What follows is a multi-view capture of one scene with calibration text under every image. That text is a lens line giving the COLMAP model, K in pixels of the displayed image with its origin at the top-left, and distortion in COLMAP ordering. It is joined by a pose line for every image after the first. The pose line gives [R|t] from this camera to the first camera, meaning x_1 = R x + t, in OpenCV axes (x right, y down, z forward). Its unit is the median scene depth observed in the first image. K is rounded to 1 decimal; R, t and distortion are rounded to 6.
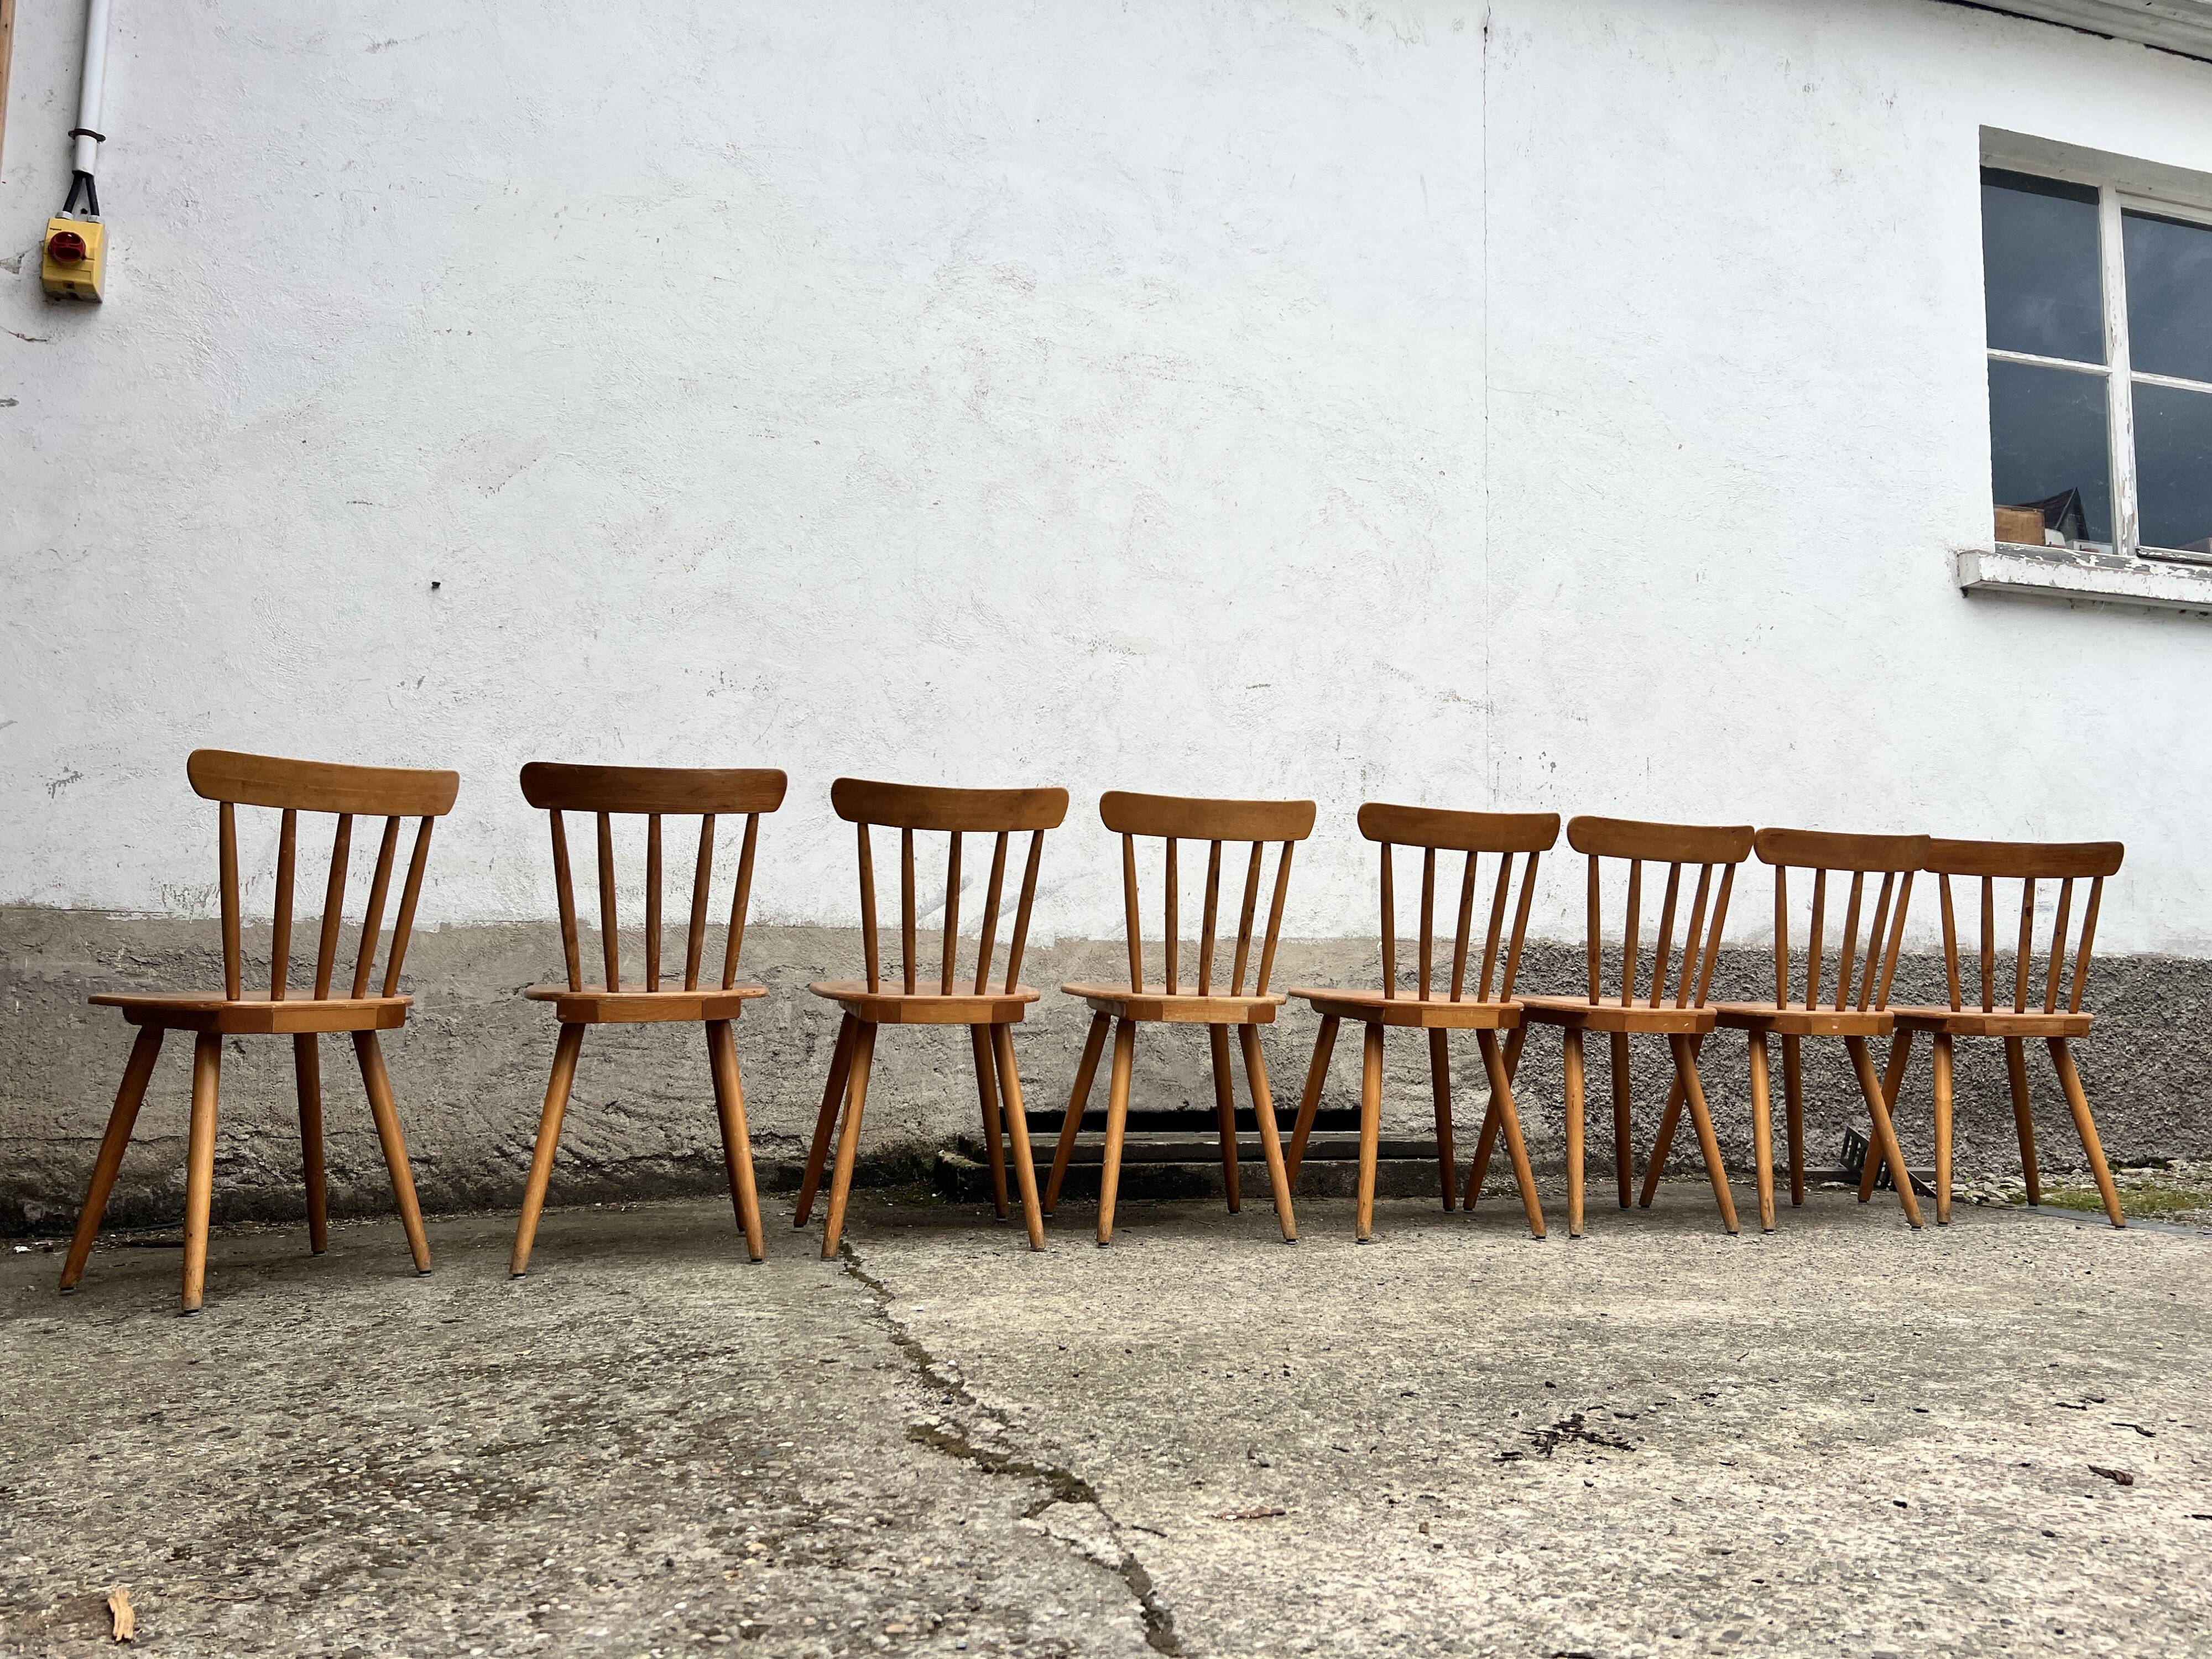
lens RADIAL K [[1669.0, 0, 1108.9], [0, 1669.0, 831.4], [0, 0, 1]] dist [0.051676, -0.059463]
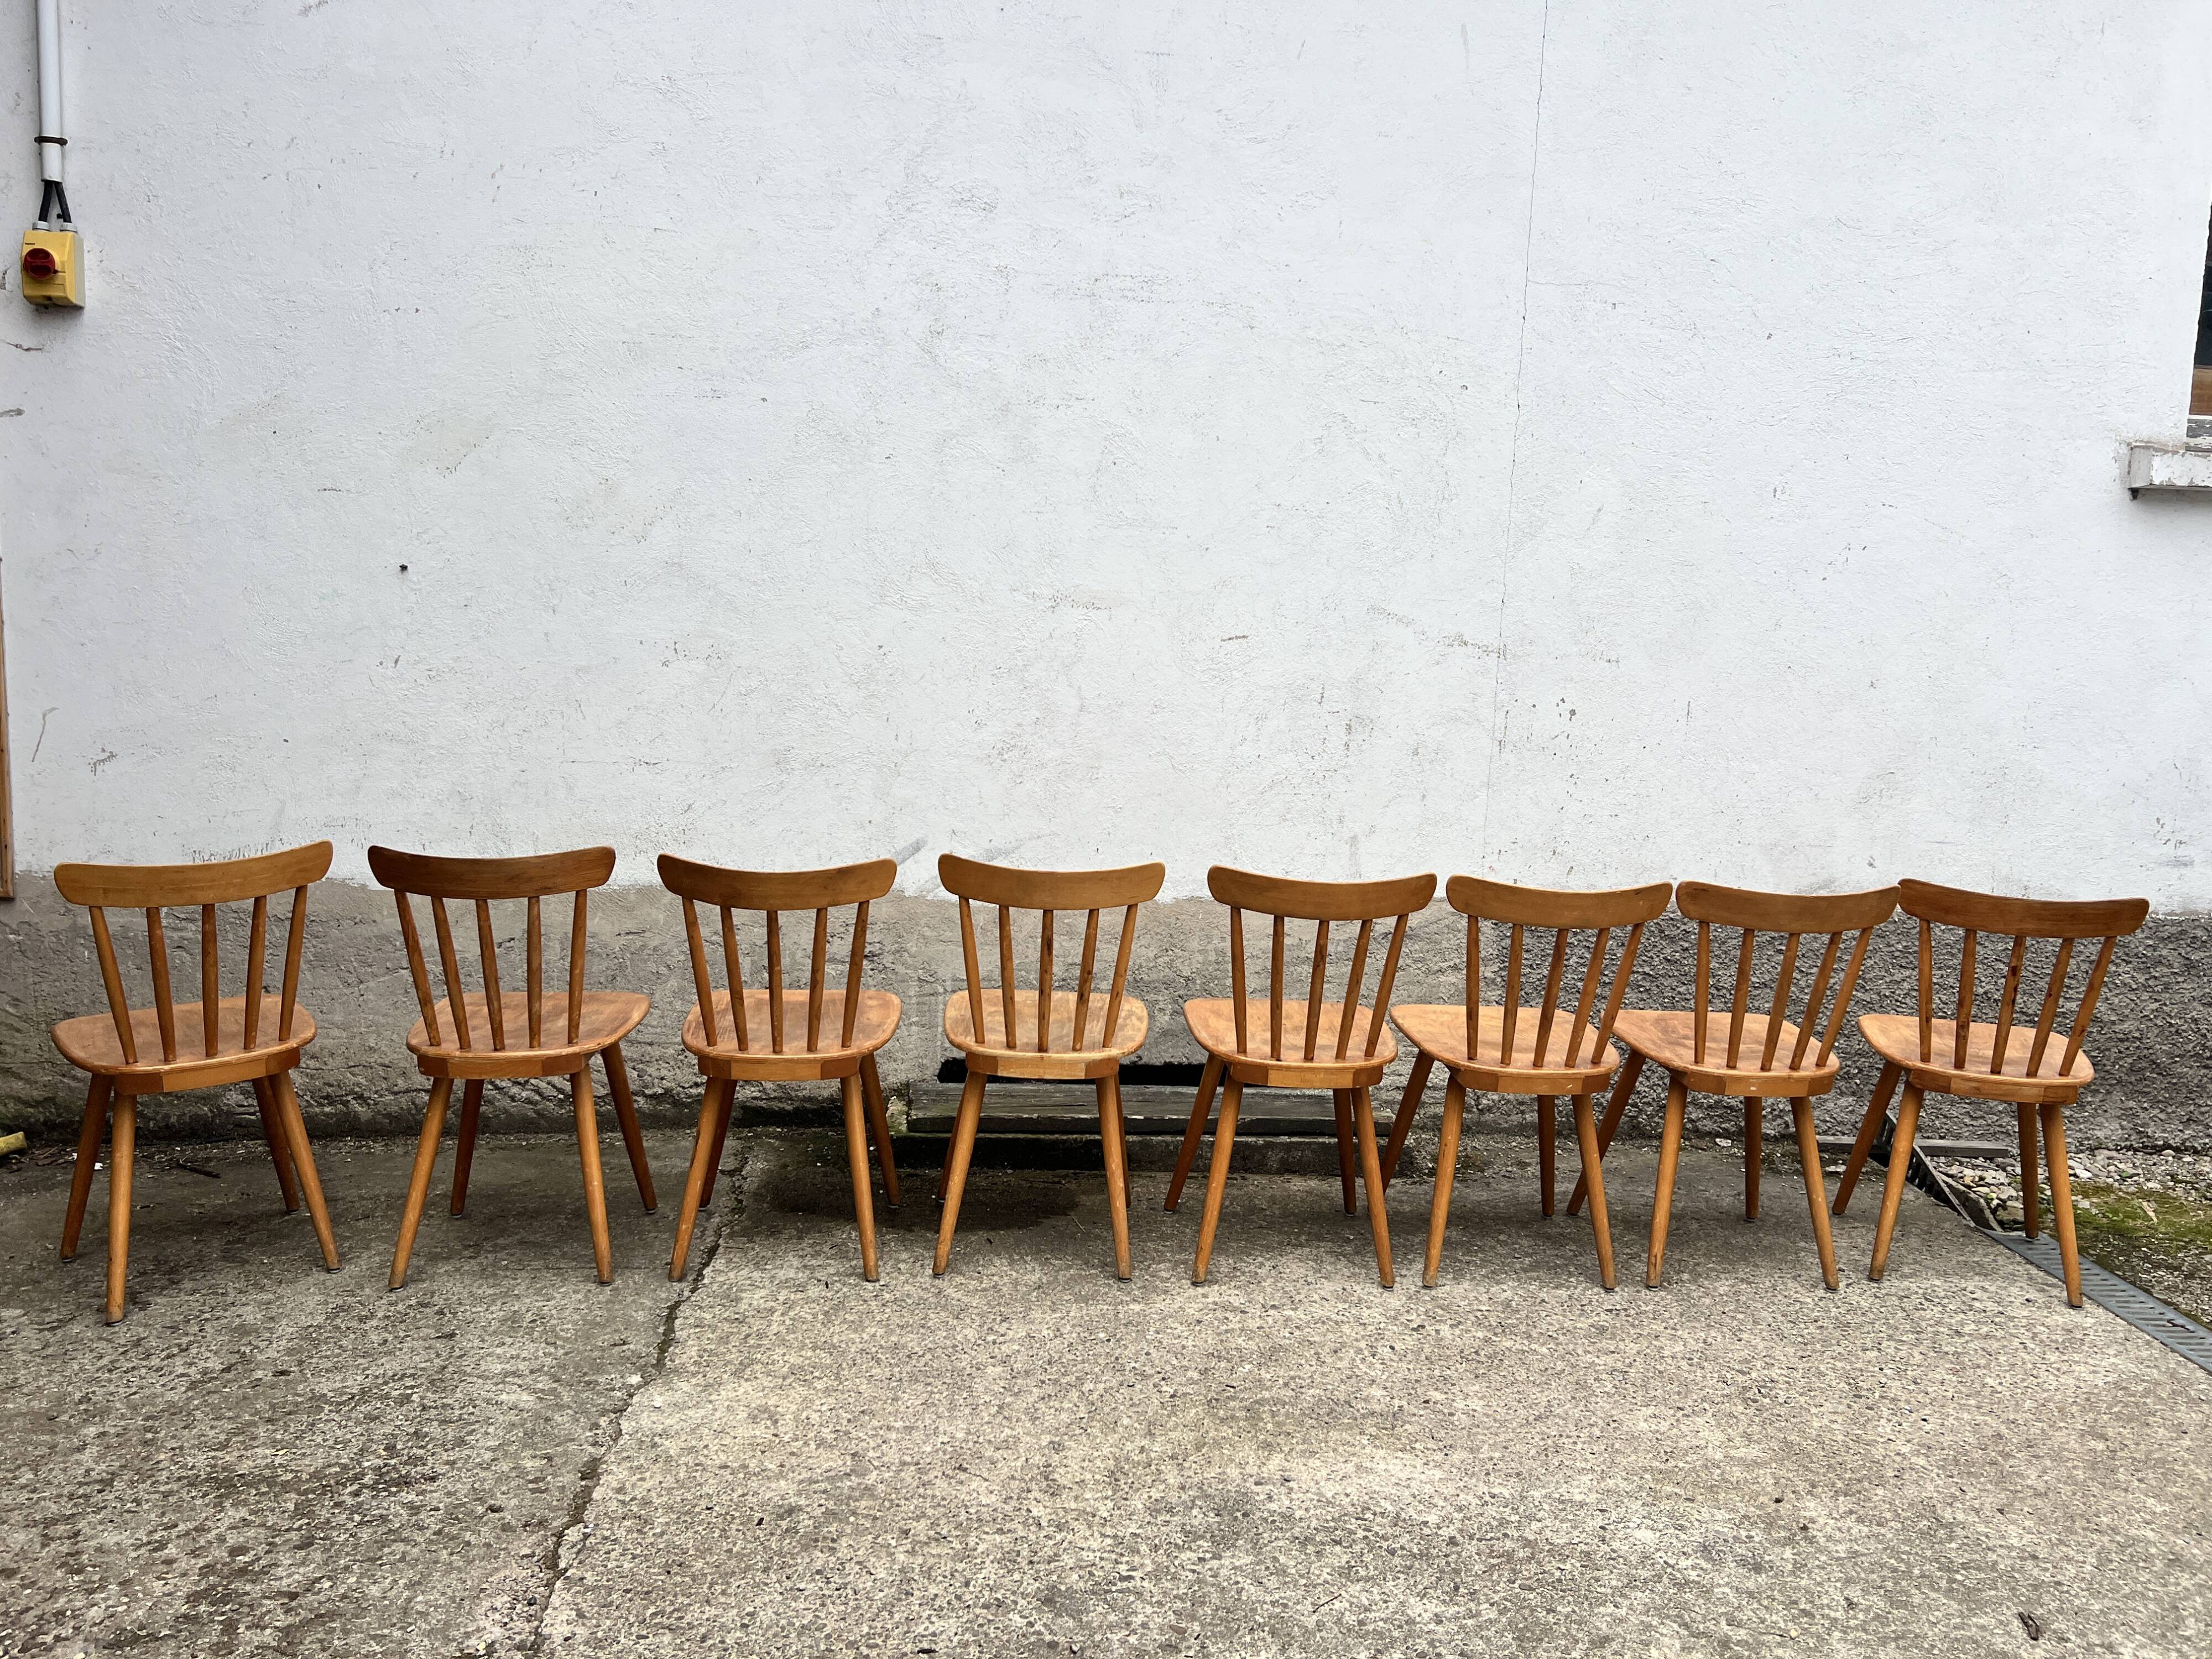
lens RADIAL K [[1669.0, 0, 1104.4], [0, 1669.0, 830.1], [0, 0, 1]] dist [0.051676, -0.059463]
pose [[0.974919, 0.052307, -0.216327, 0.253433], [-0.001775, 0.973786, 0.227458, -0.217631], [0.222553, -0.221370, 0.949455, 0.058638]]
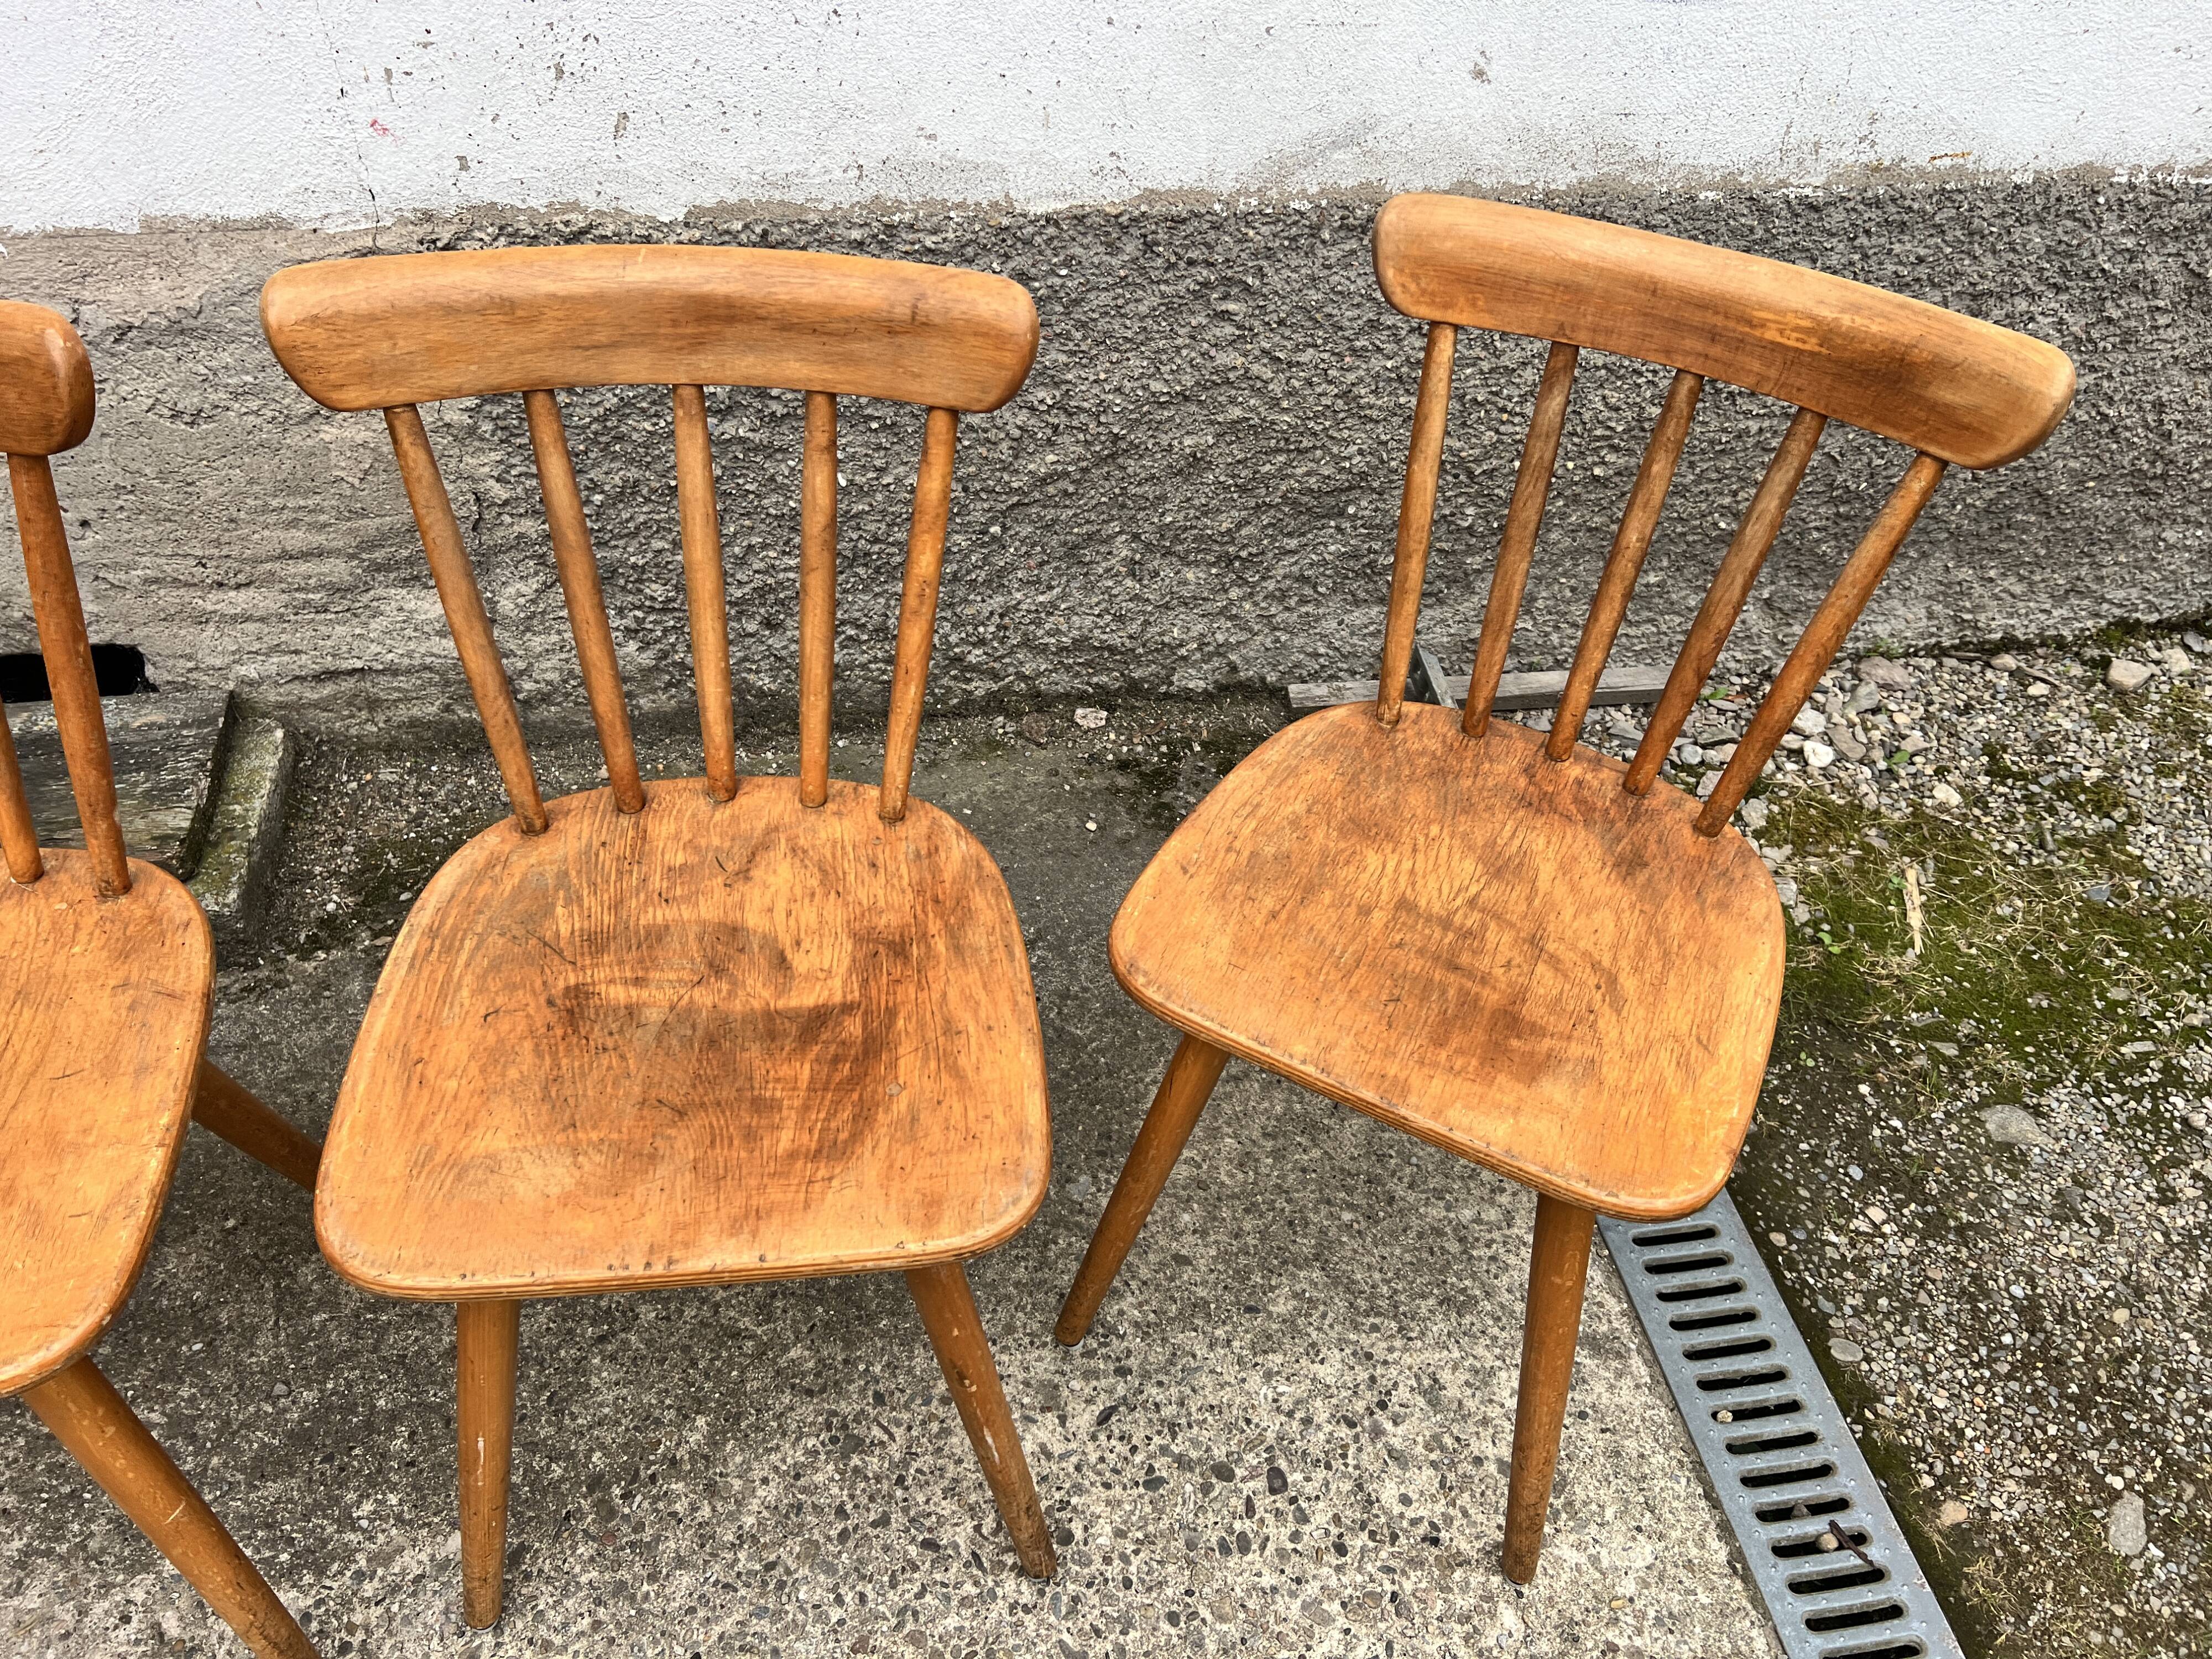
lens RADIAL K [[1669.0, 0, 1093.6], [0, 1669.0, 836.7], [0, 0, 1]] dist [0.051676, -0.059463]
pose [[0.989695, 0.122115, -0.074779, 0.468111], [-0.020503, 0.637698, 0.770014, -0.136188], [0.141717, -0.760546, 0.633630, 0.810721]]
